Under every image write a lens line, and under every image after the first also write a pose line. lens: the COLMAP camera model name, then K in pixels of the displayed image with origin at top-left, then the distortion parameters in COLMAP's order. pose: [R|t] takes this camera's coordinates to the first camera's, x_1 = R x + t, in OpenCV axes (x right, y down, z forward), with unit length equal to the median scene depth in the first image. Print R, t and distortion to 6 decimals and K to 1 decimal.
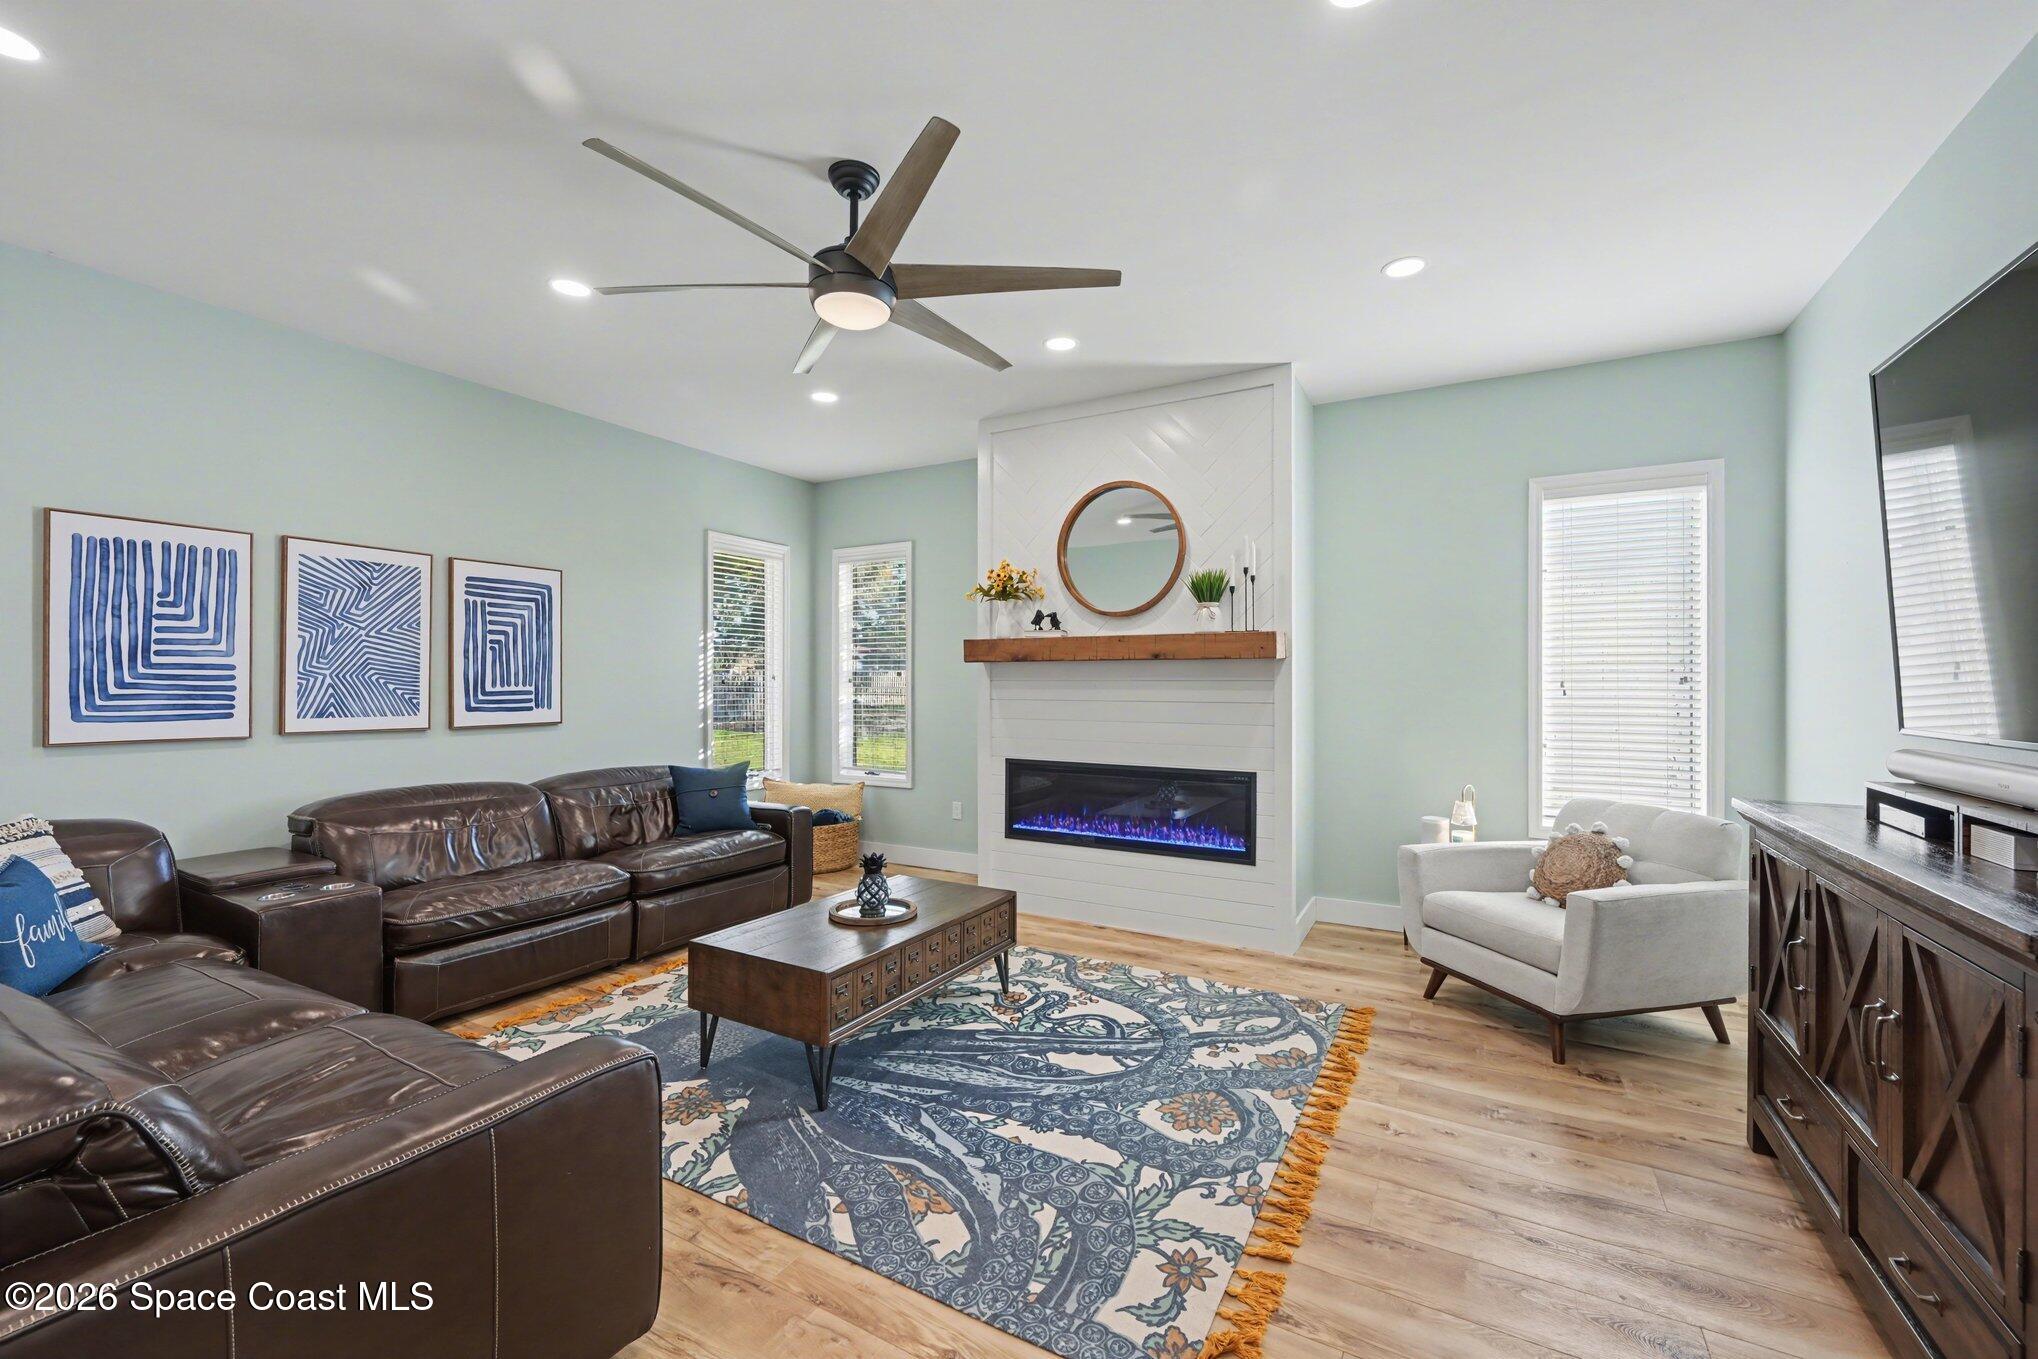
lens RADIAL K [[810.1, 0, 1015.6], [0, 810.1, 687.5], [0, 0, 1]] dist [0.002796, 0.000234]
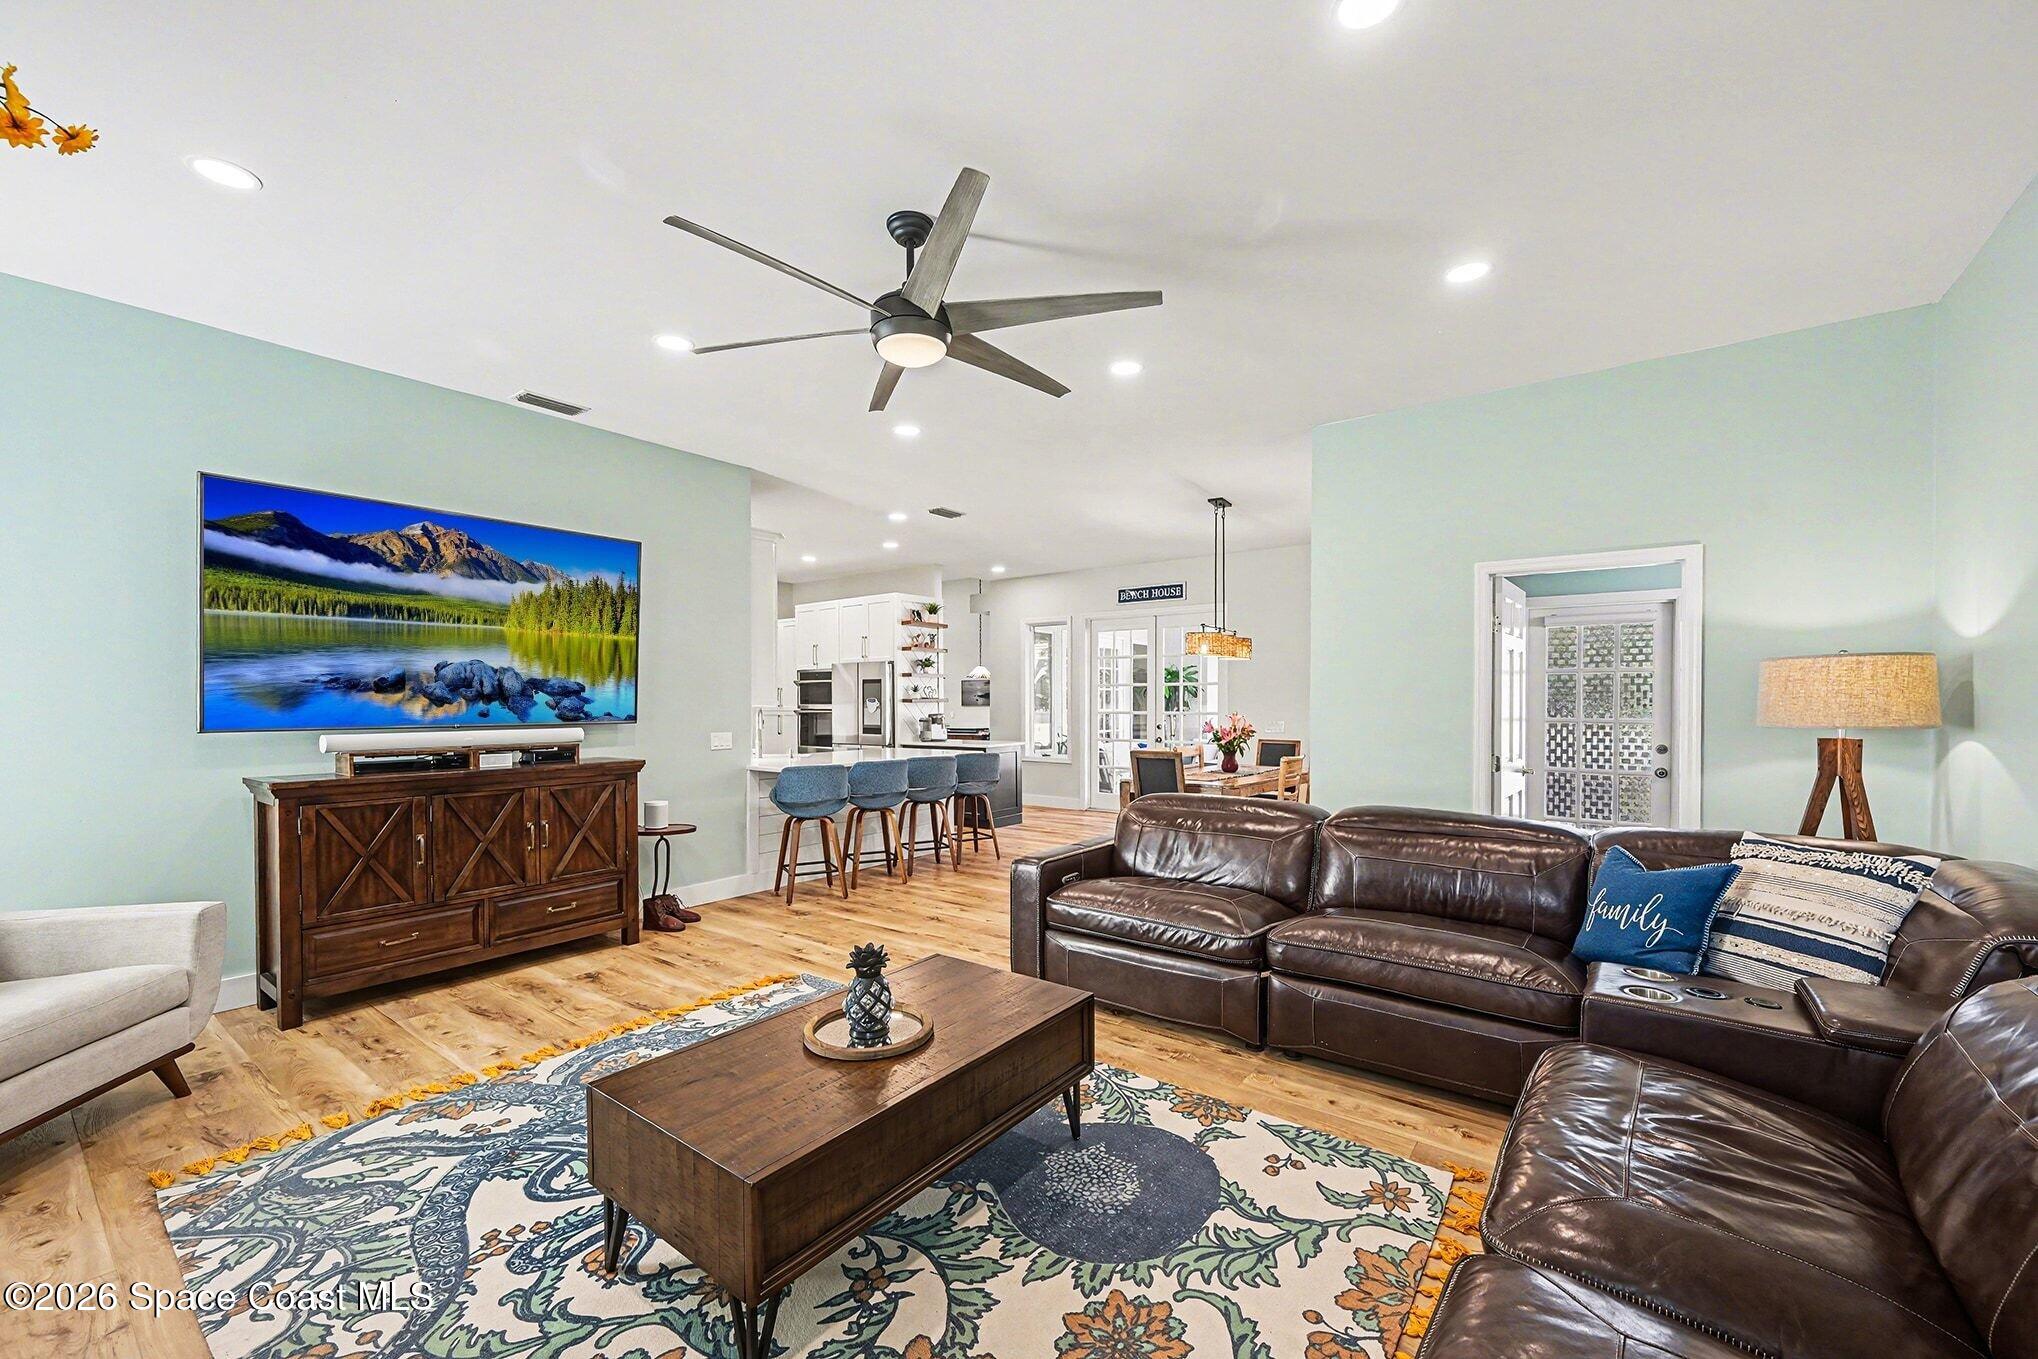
lens RADIAL K [[810.1, 0, 1020.6], [0, 810.1, 696.1], [0, 0, 1]] dist [0.002796, 0.000234]
pose [[-0.991596, 0.003551, 0.129321, -0.388790], [0.003896, 0.999990, 0.002409, -0.003935], [-0.129311, 0.002892, -0.991600, 1.651533]]
